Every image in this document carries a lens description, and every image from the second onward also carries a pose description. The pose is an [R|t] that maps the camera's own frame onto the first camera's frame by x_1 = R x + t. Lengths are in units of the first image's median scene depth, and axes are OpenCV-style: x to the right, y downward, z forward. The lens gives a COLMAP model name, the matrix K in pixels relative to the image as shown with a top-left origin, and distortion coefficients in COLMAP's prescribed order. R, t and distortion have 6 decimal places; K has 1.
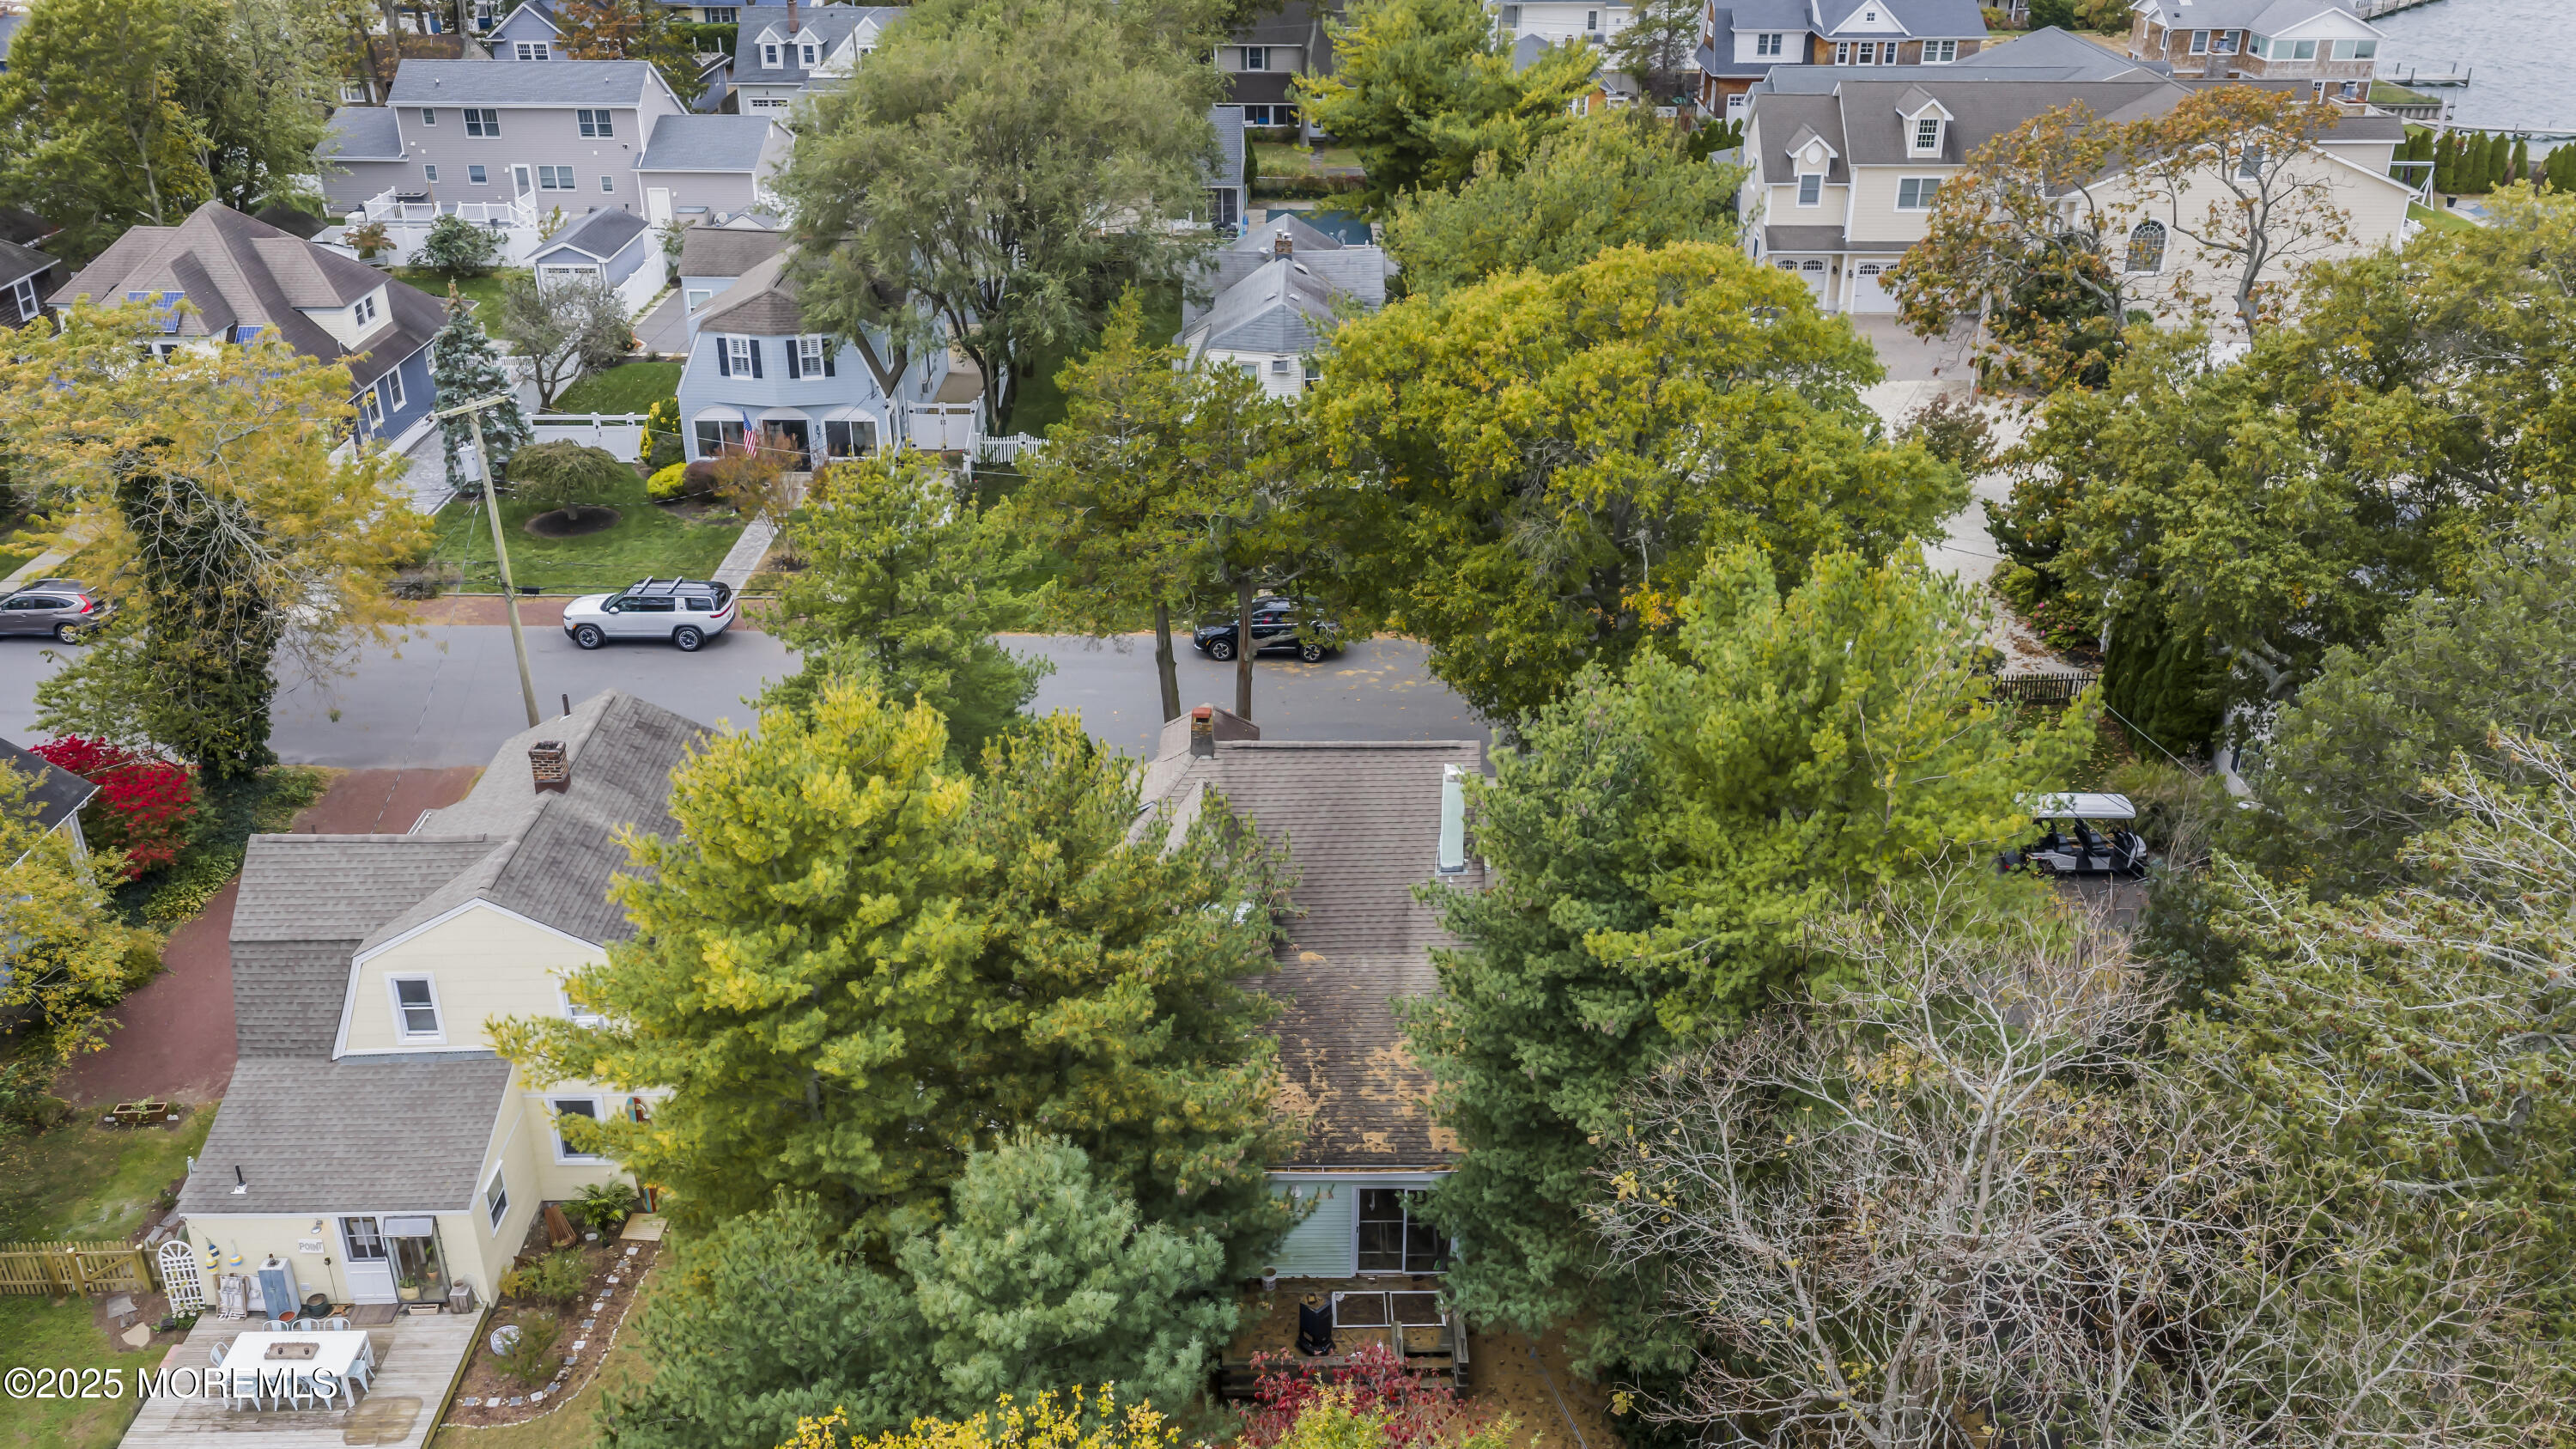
lens RADIAL K [[2128.6, 0, 1285.9], [0, 2128.6, 718.1], [0, 0, 1]] dist [0.028317, -0.062869]
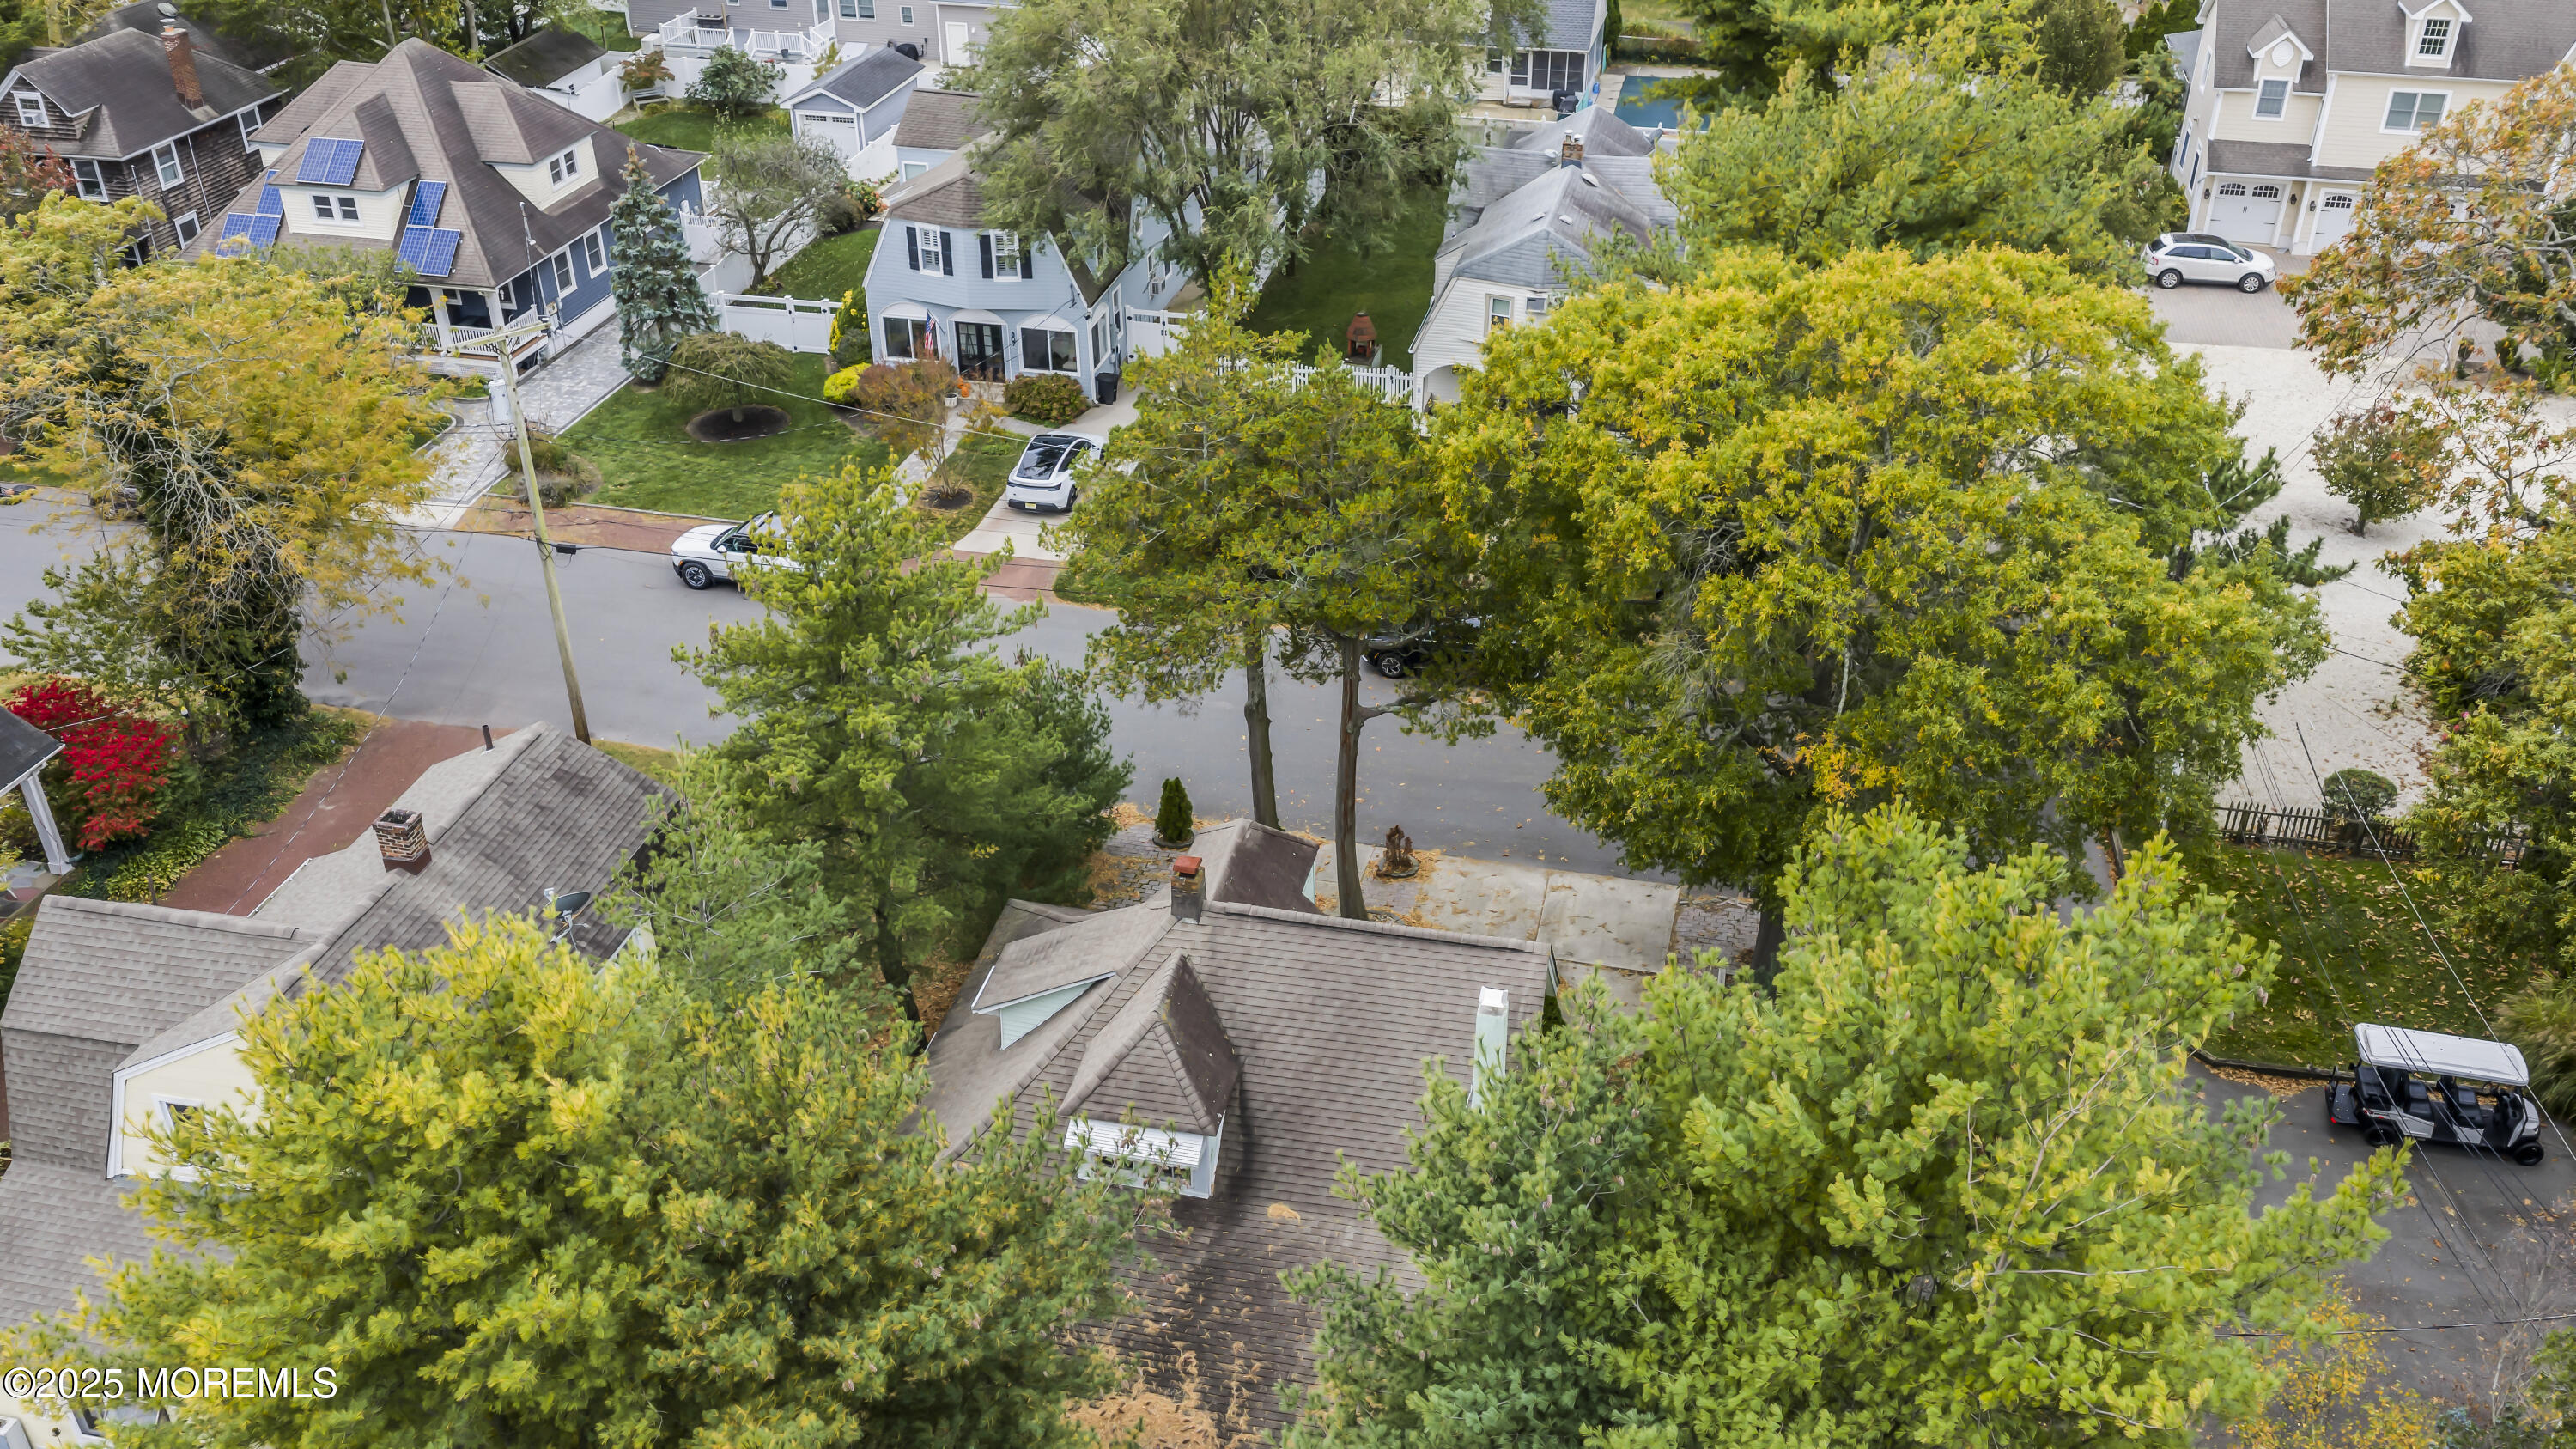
lens RADIAL K [[2128.6, 0, 1290.5], [0, 2128.6, 720.7], [0, 0, 1]] dist [0.028317, -0.062869]
pose [[0.976423, 0.107148, -0.187397, 0.076504], [-0.090490, 0.991326, 0.095313, -0.074017], [0.195984, -0.076108, 0.977649, 0.151919]]
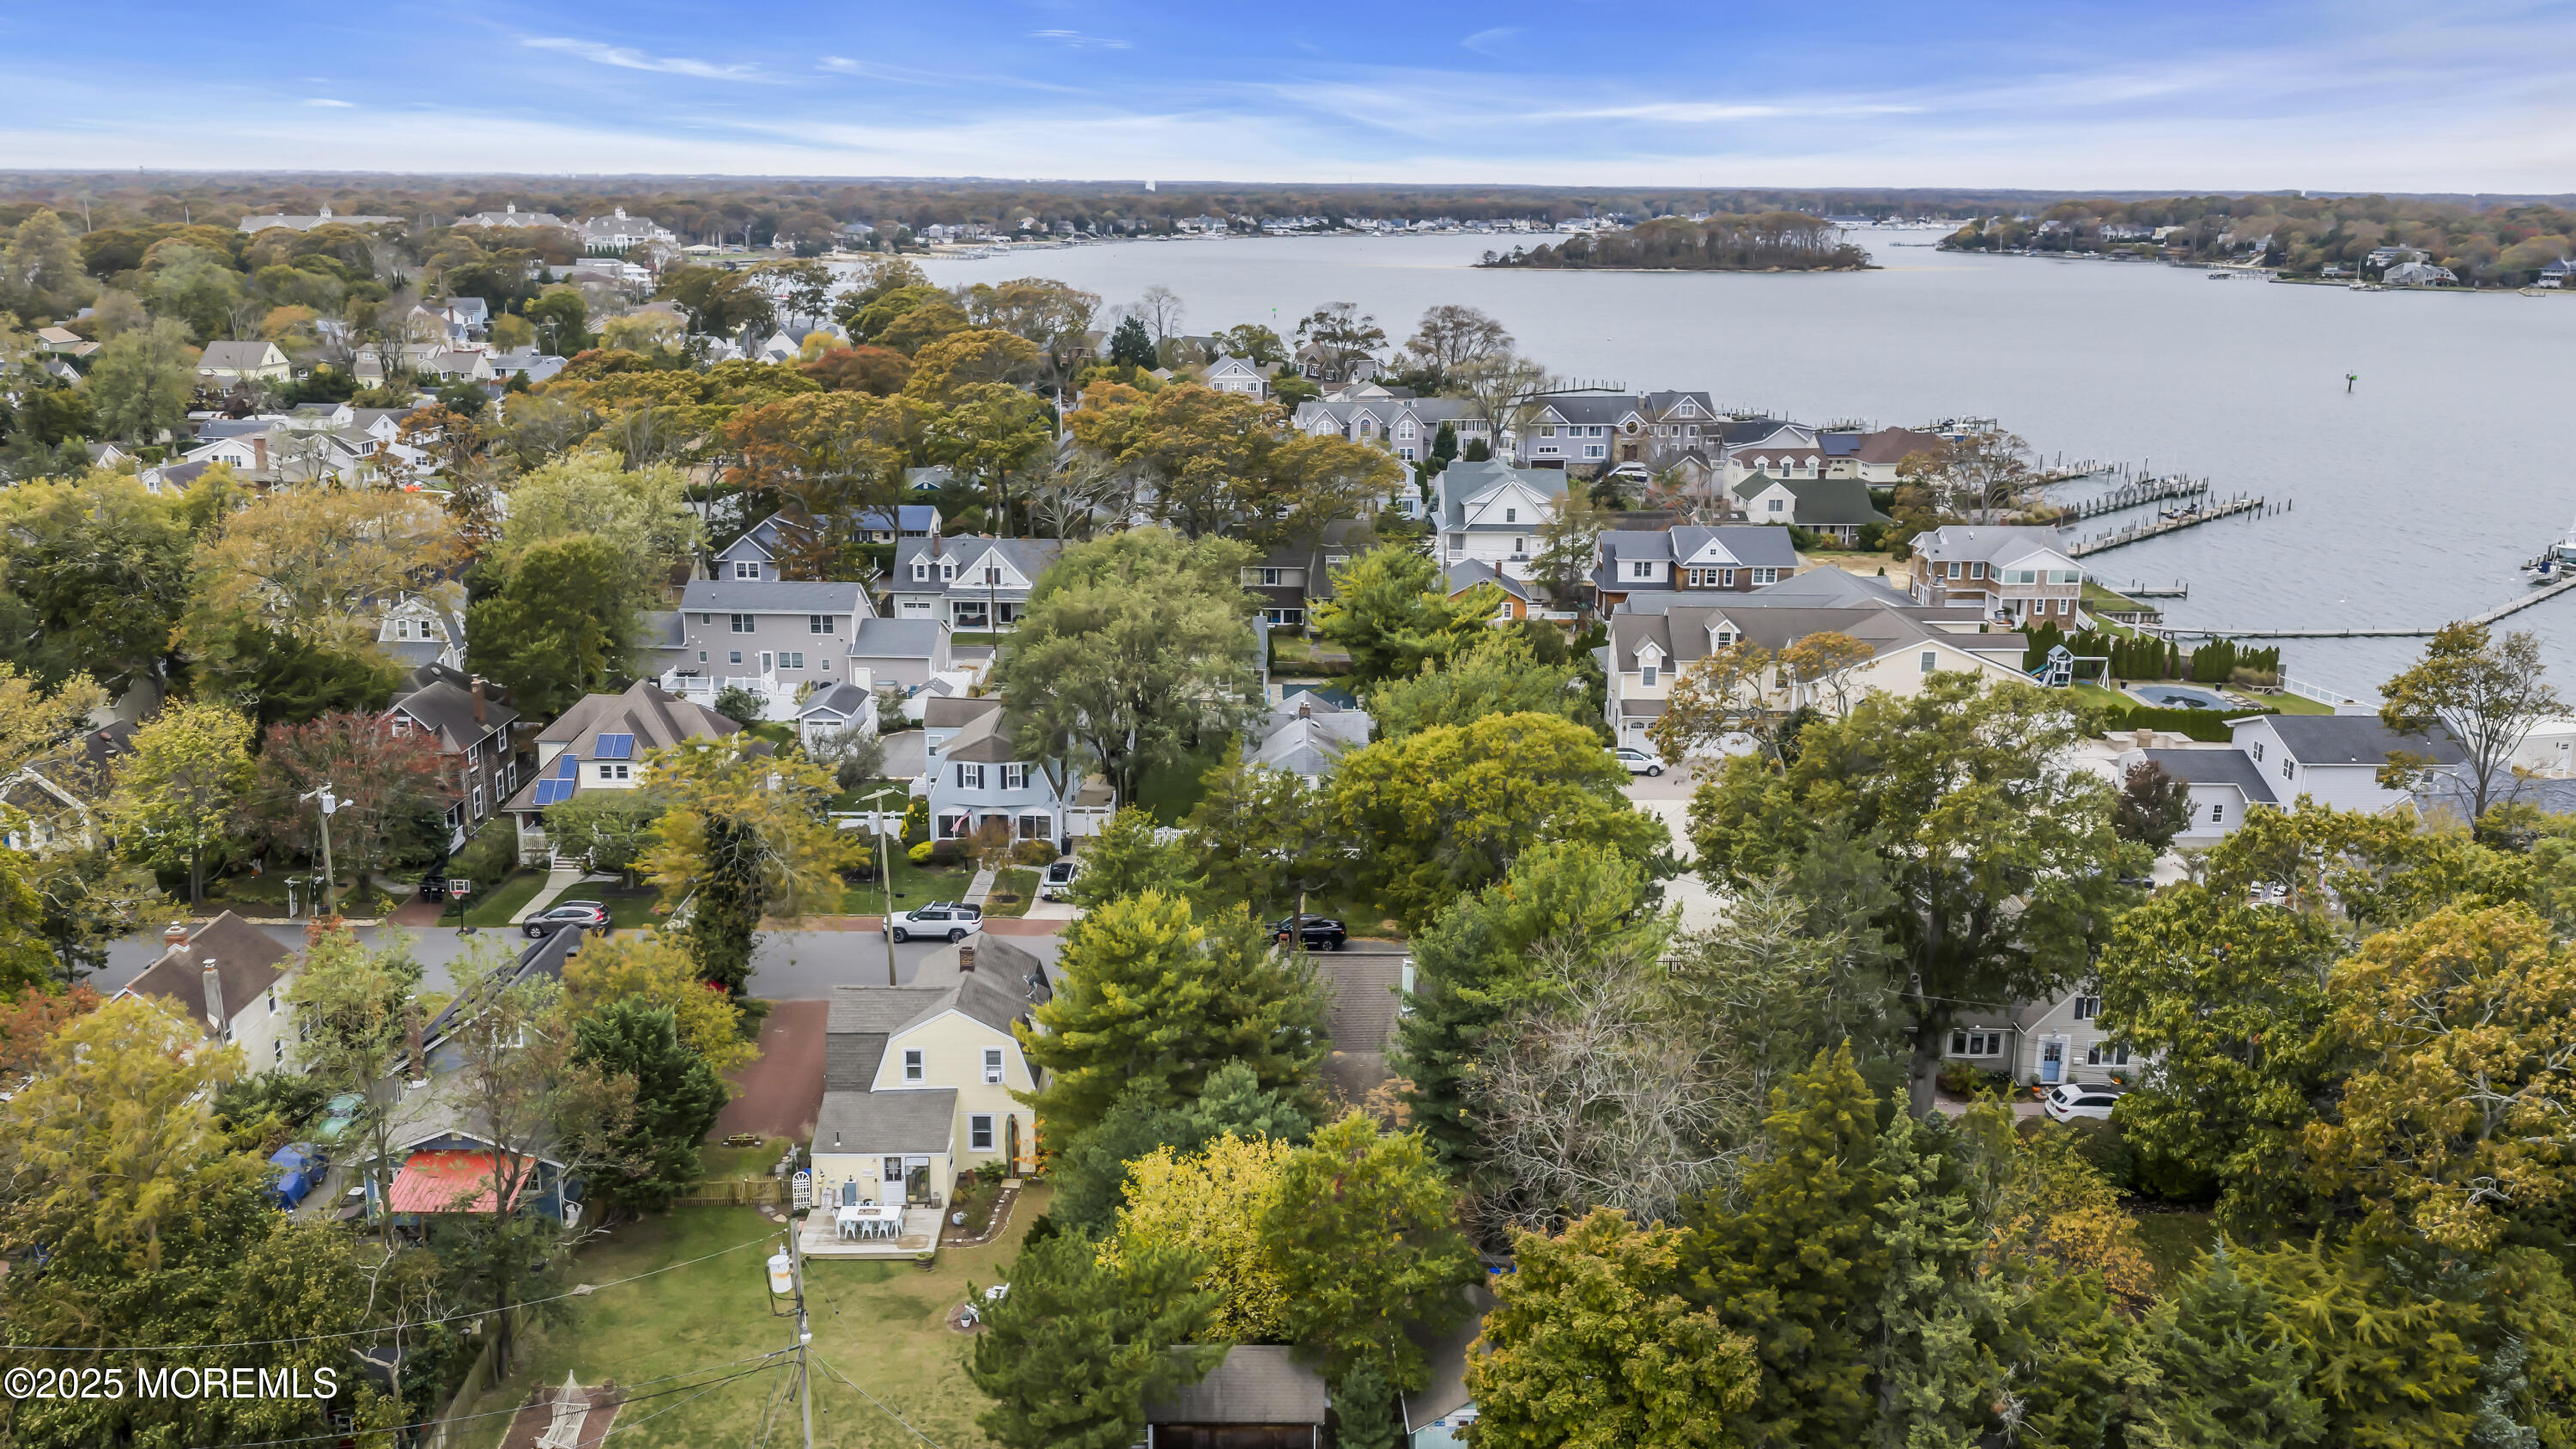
lens RADIAL K [[2128.6, 0, 1279.7], [0, 2128.6, 667.9], [0, 0, 1]] dist [0.028317, -0.062869]
pose [[0.999936, 0.007282, 0.008657, -0.036196], [-0.005060, 0.972365, -0.233411, 0.127789], [-0.010118, 0.233352, 0.972340, -0.595627]]
